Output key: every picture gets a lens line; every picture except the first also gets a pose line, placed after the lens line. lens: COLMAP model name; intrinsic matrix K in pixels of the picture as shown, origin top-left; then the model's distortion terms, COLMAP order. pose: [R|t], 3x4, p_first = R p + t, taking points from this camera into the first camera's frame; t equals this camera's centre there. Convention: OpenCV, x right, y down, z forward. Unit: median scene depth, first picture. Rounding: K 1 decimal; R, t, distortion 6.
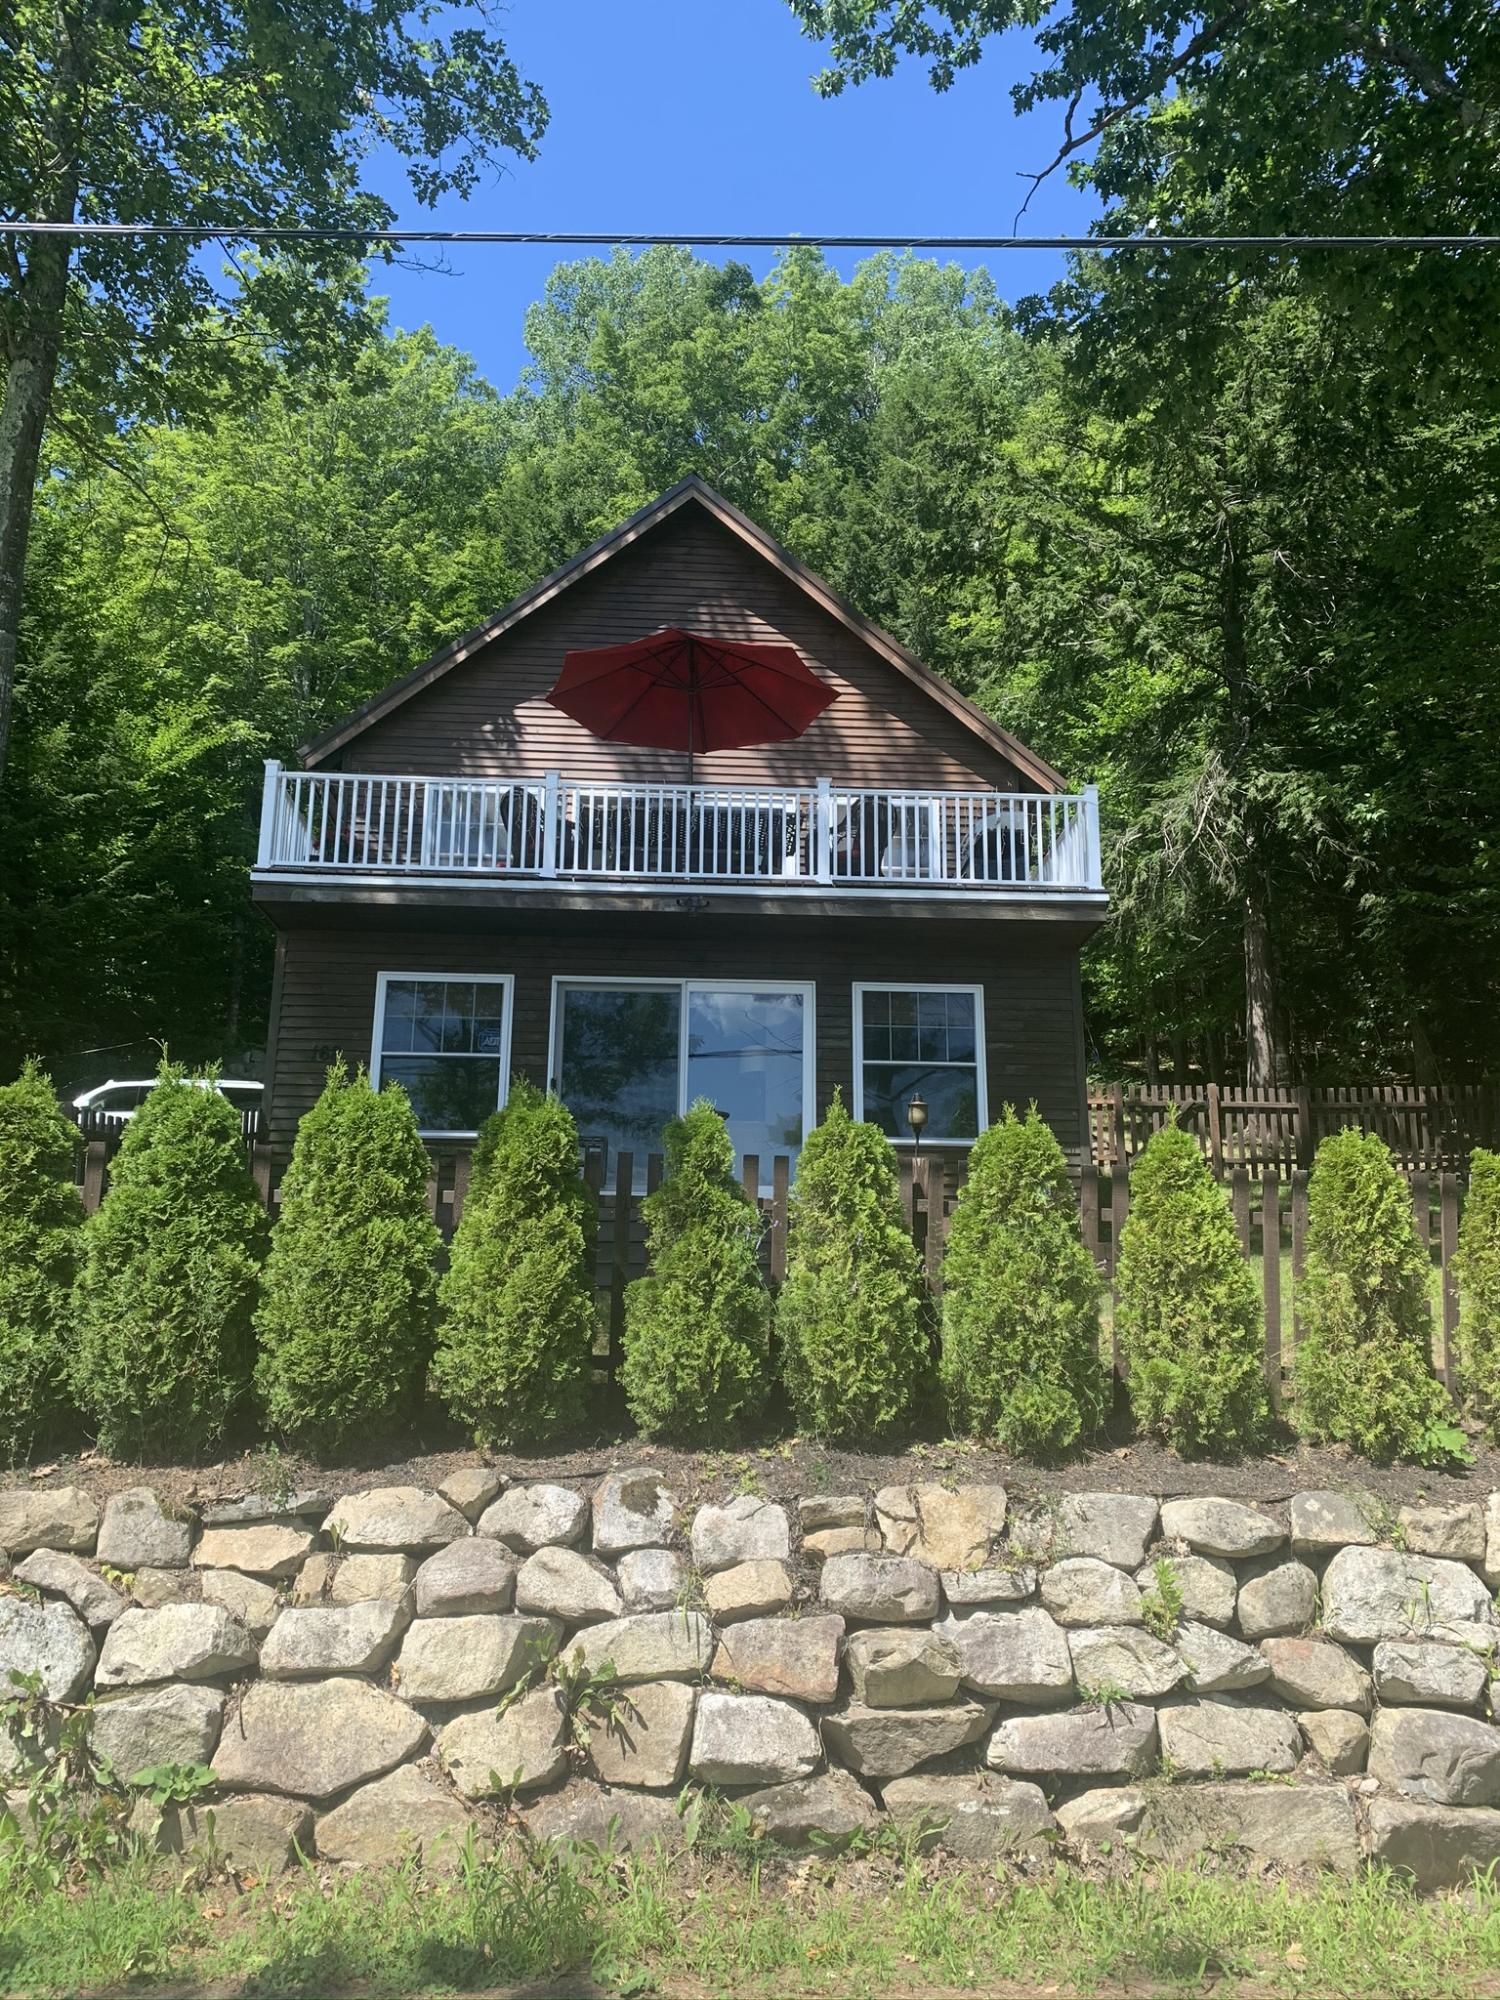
lens RADIAL K [[1491.5, 0, 750.0], [0, 1491.5, 1000.0], [0, 0, 1]] dist [0.037116, -0.039120]
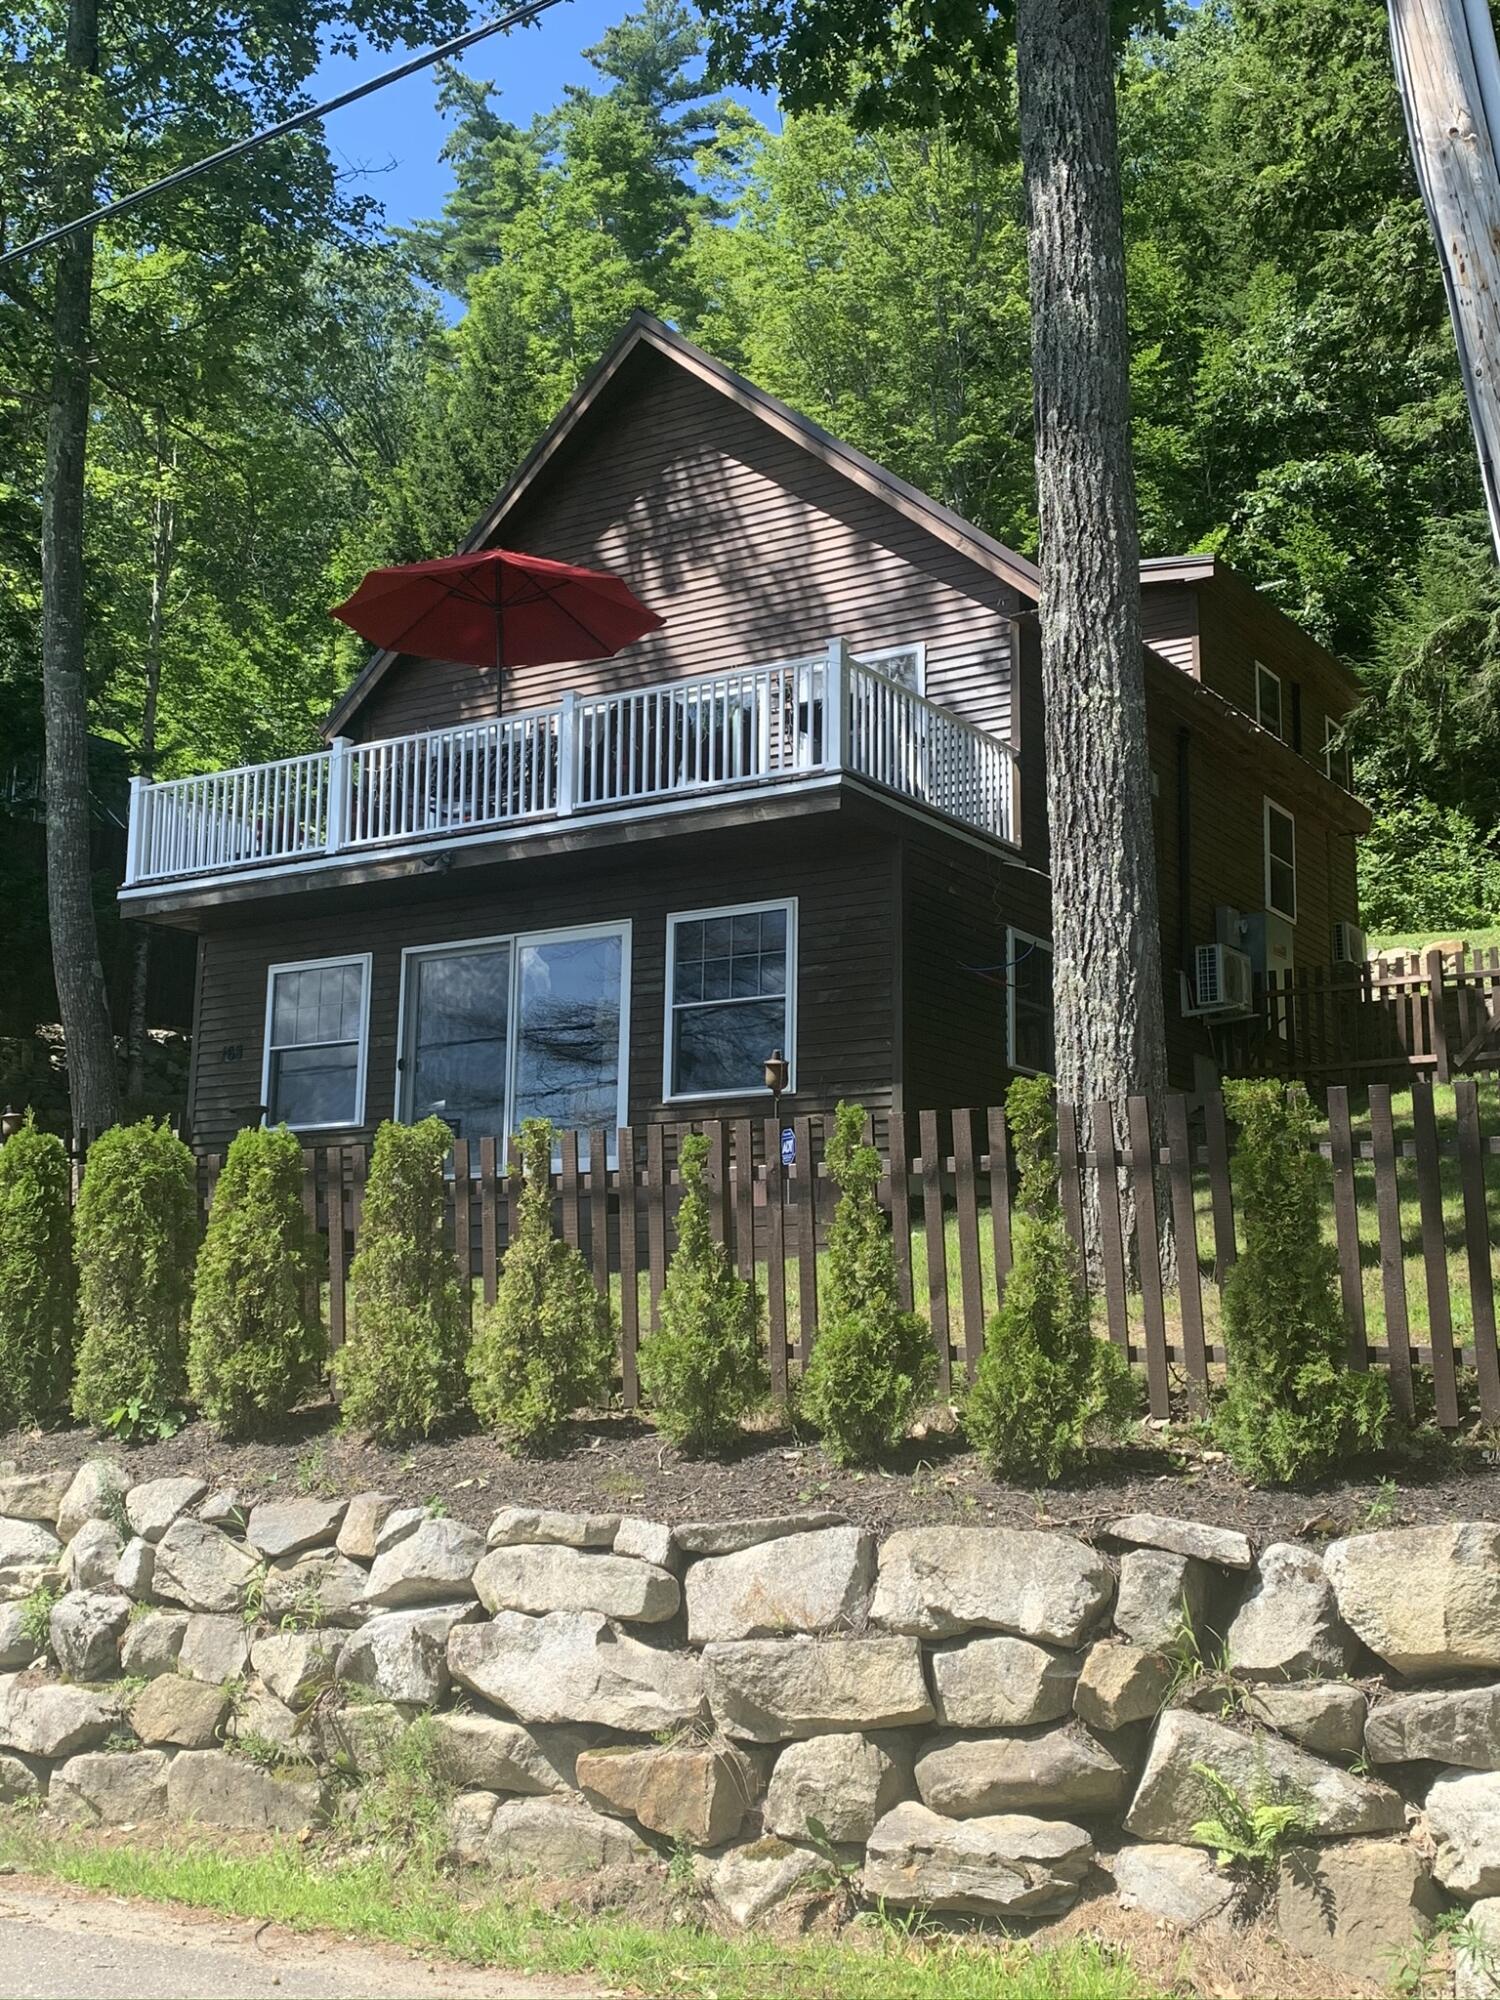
lens RADIAL K [[2132.1, 0, 779.3], [0, 2132.1, 978.9], [0, 0, 1]] dist [0.085528, -0.182131]
pose [[0.819192, -0.107937, -0.563271, 0.817137], [0.140760, 0.989930, 0.015017, 0.015759], [0.555978, -0.091588, 0.826136, 0.020575]]
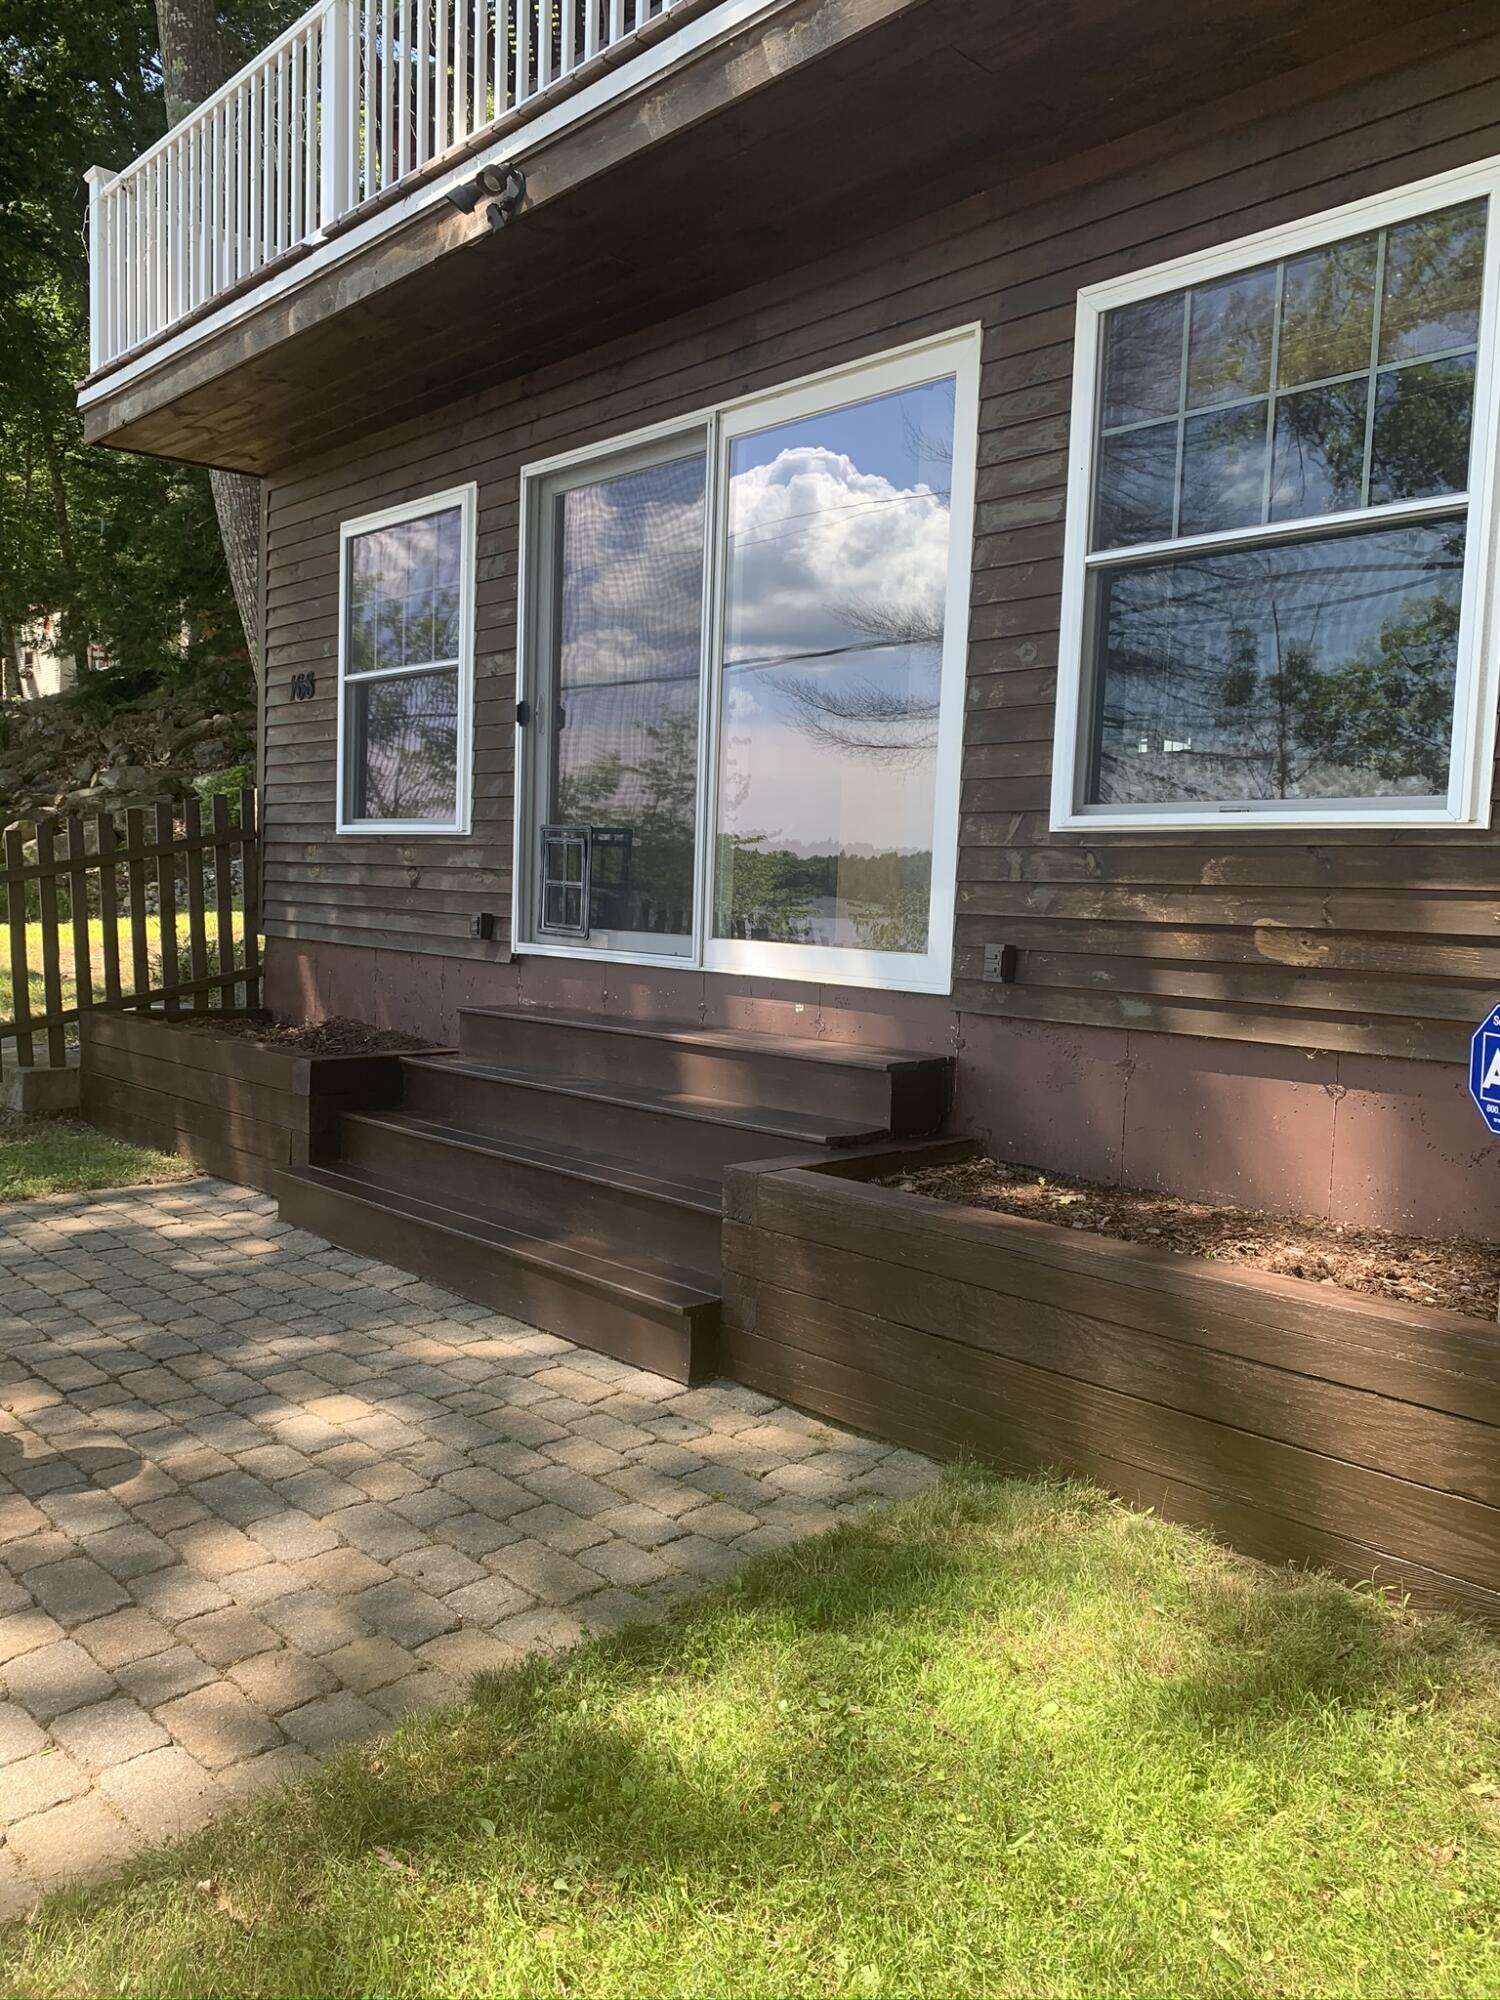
lens RADIAL K [[1491.5, 0, 750.0], [0, 1491.5, 1000.0], [0, 0, 1]] dist [0.037116, -0.039120]
pose [[0.637989, 0.074495, -0.766434, 0.273982], [0.168033, 0.957856, 0.232973, 0.044549], [0.751489, -0.277420, 0.598584, 0.735713]]
